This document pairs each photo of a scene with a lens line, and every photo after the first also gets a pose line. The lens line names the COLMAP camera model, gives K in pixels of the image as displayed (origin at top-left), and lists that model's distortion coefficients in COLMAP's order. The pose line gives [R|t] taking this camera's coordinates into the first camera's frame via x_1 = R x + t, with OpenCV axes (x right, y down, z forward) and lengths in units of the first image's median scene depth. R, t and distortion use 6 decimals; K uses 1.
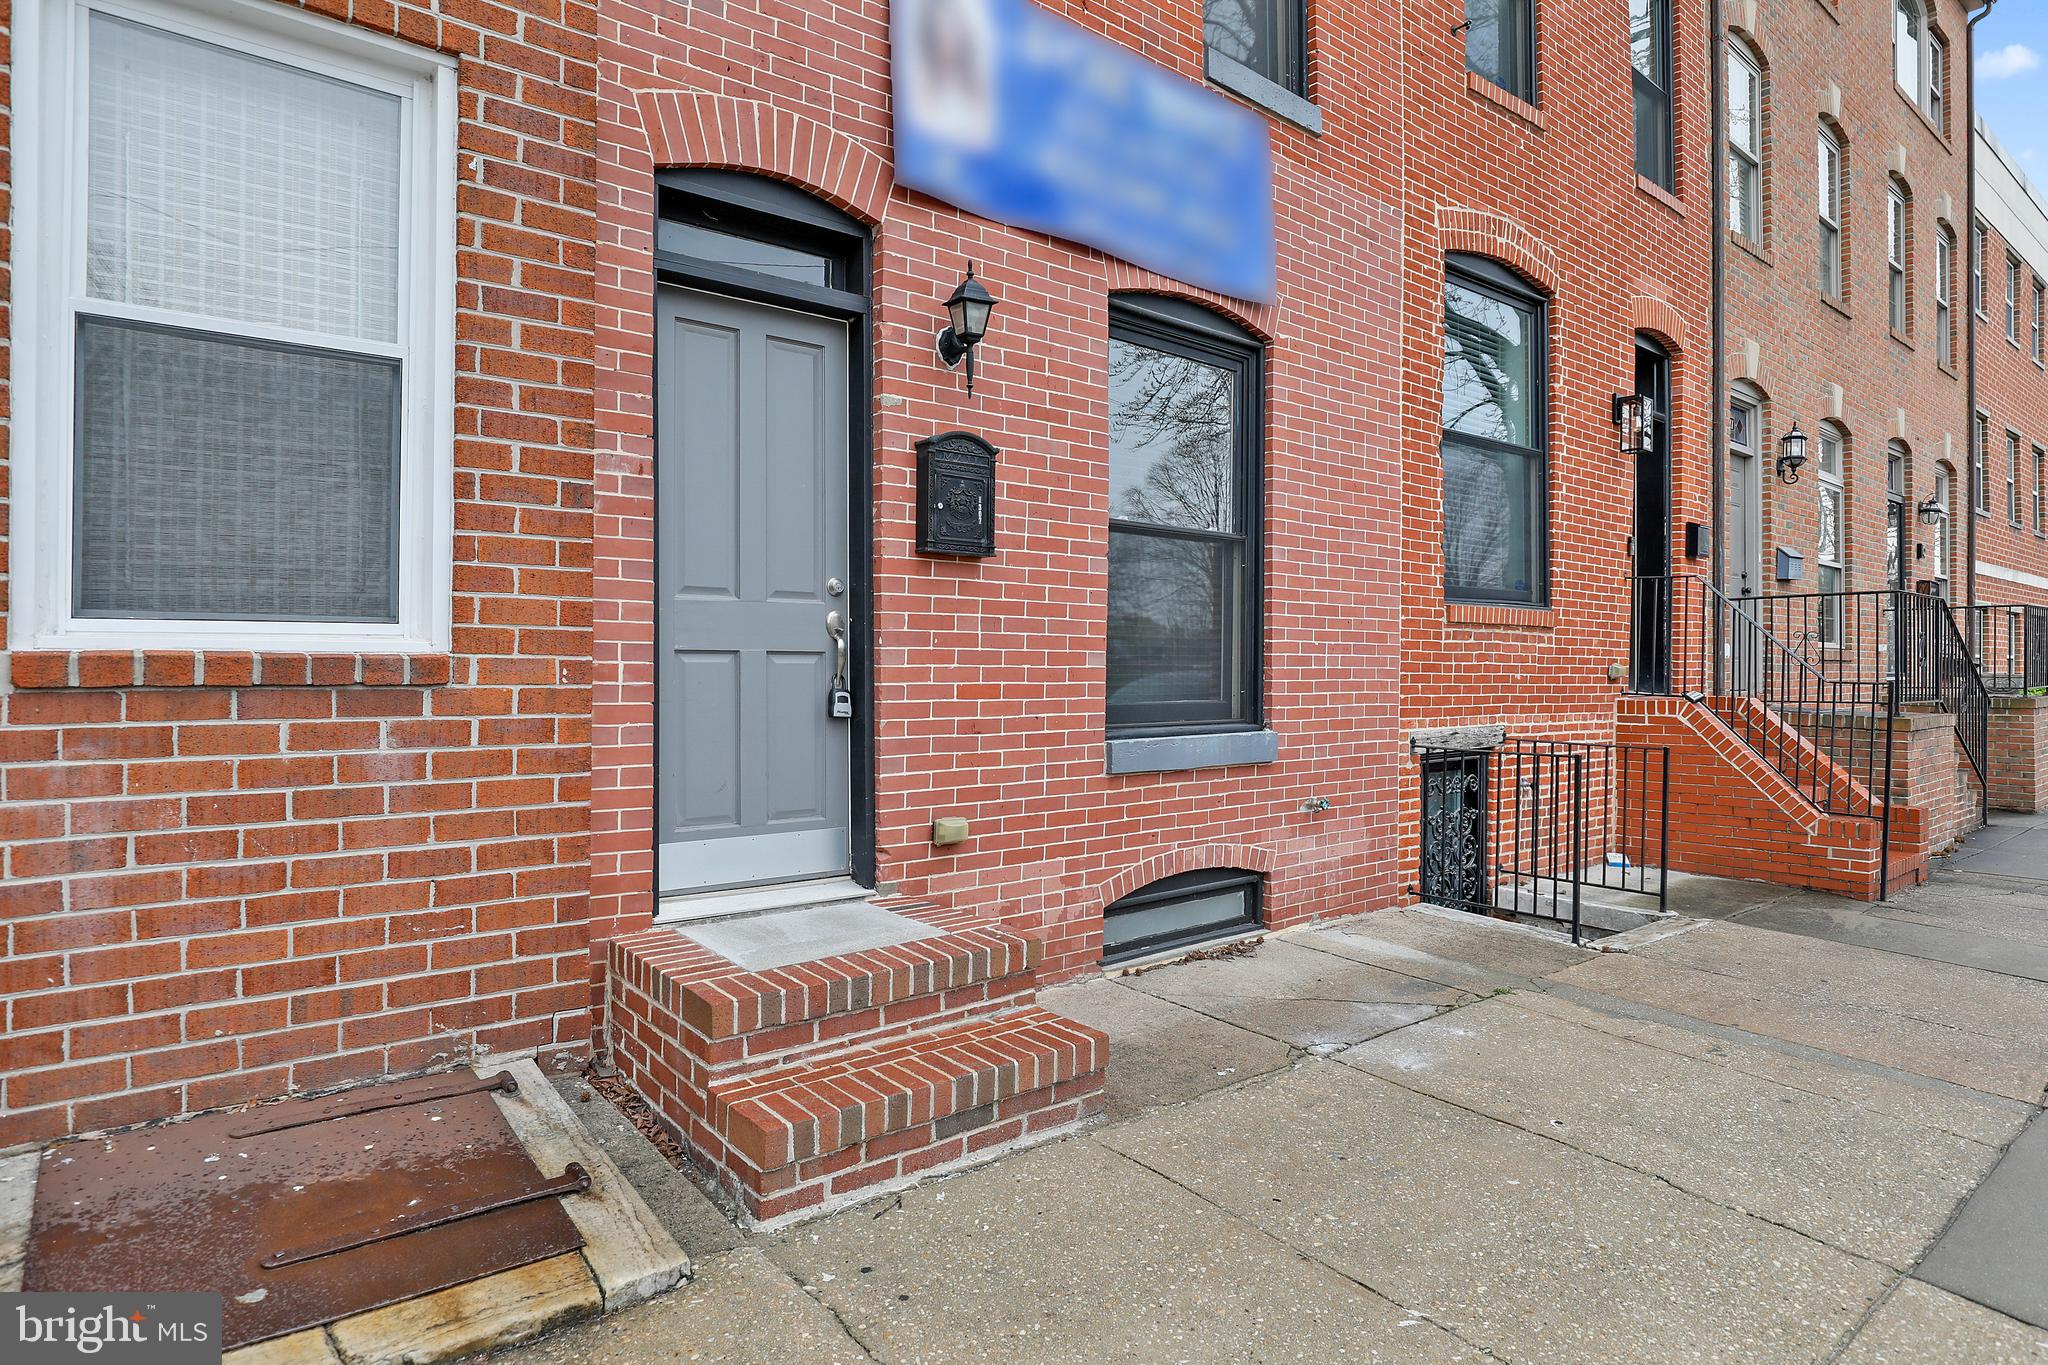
lens RADIAL K [[1110.6, 0, 1024.0], [0, 1110.6, 682.5], [0, 0, 1]] dist [-0.013722, 0.001086]
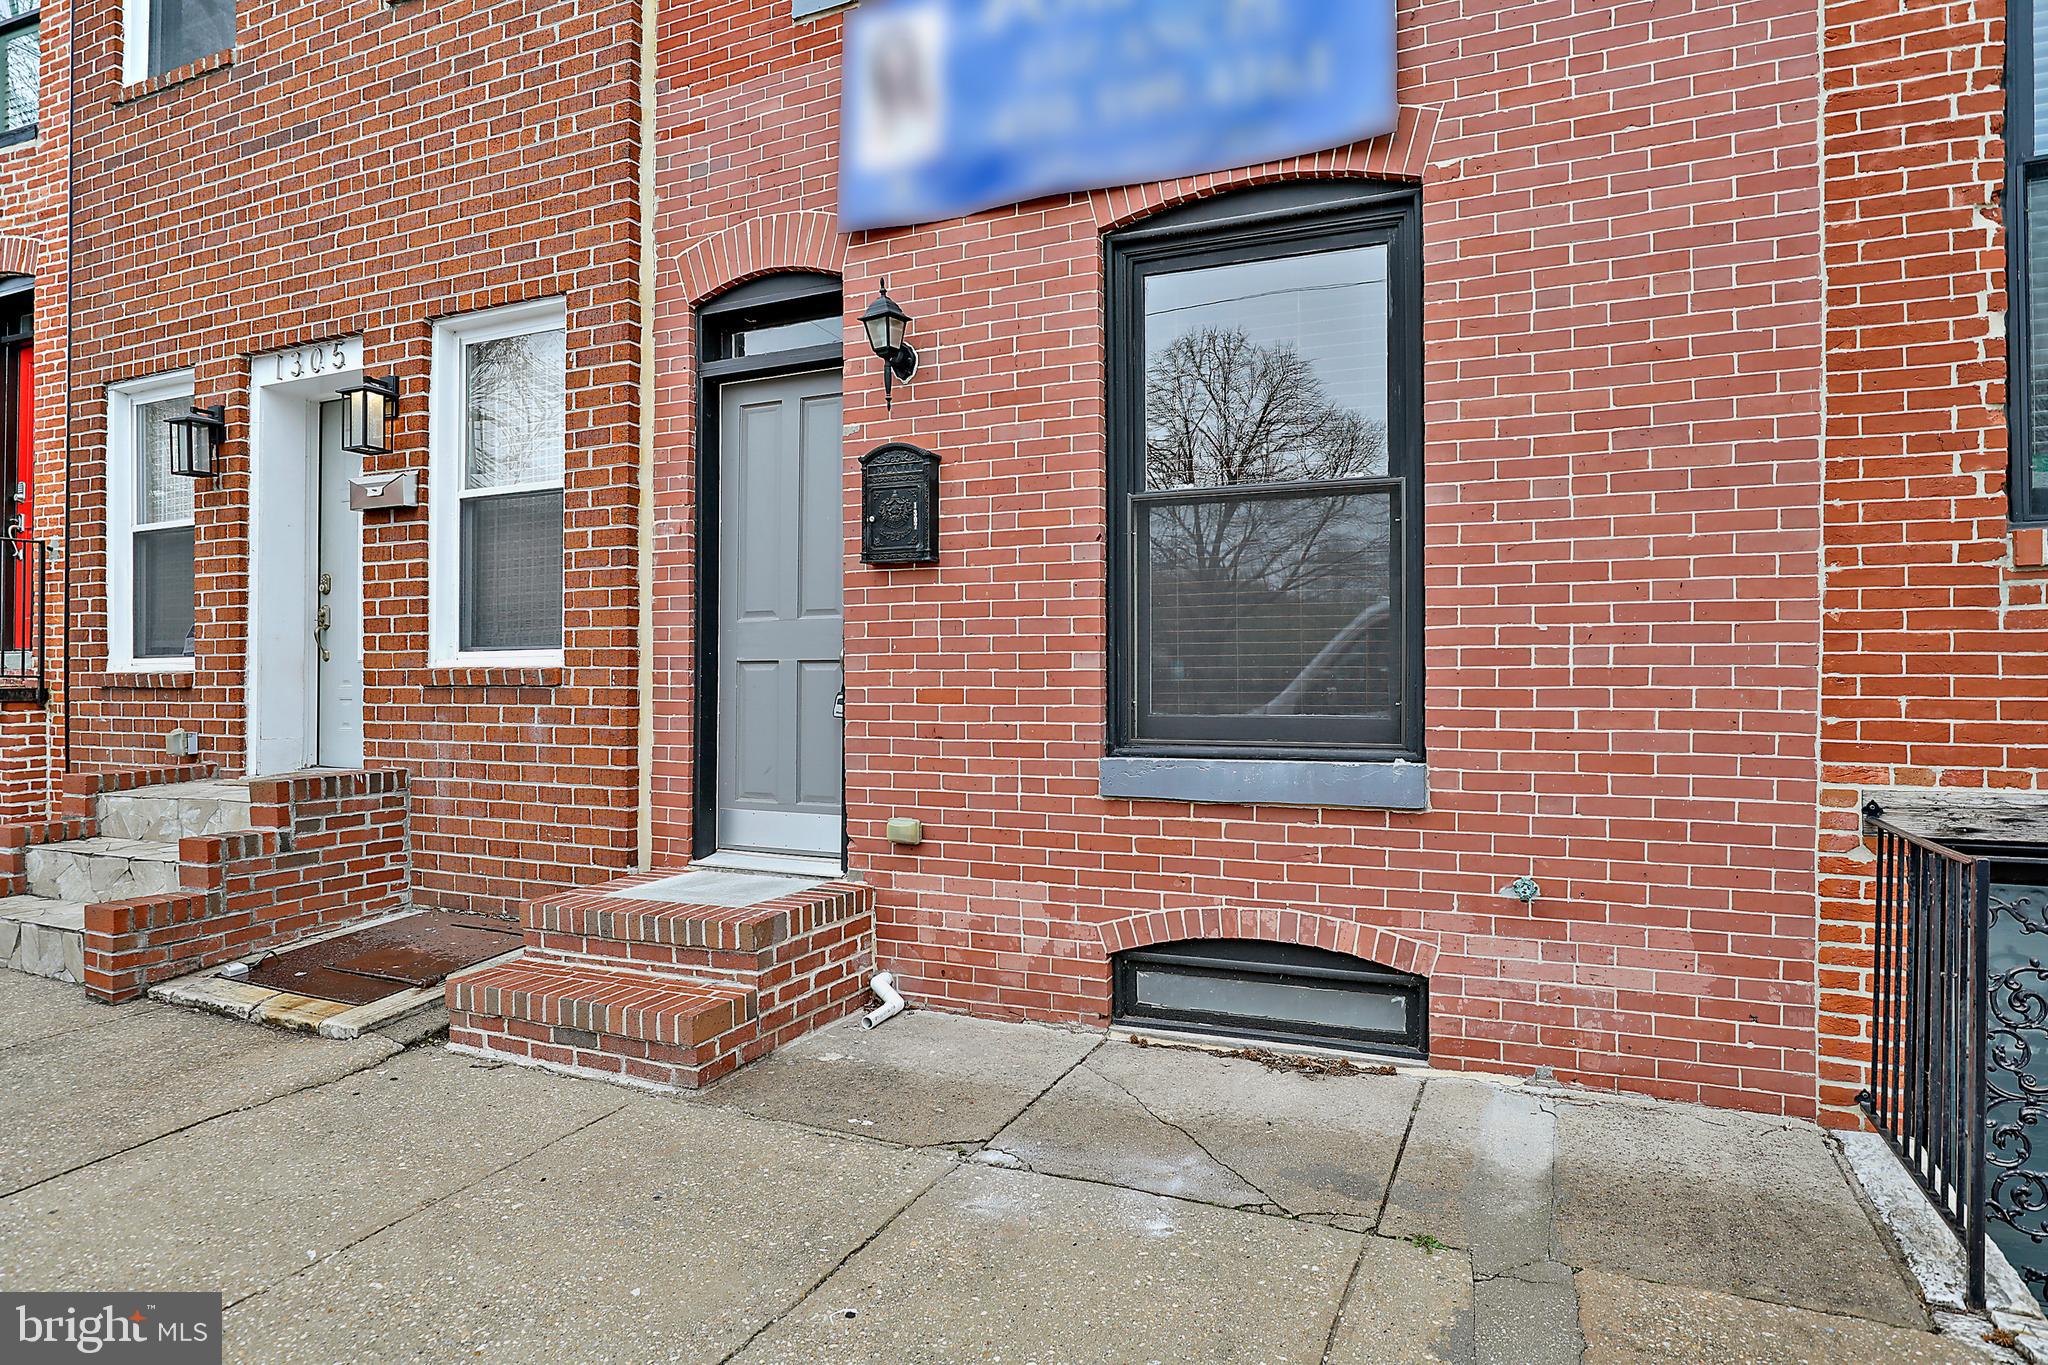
lens RADIAL K [[1143.8, 0, 1026.4], [0, 1143.8, 697.2], [0, 0, 1]] dist [-0.013708, 0.001005]
pose [[0.463934, 0.002993, -0.885865, 0.873021], [-0.012236, 0.999921, -0.003030, 0.010798], [0.885785, 0.012245, 0.463934, 0.573366]]
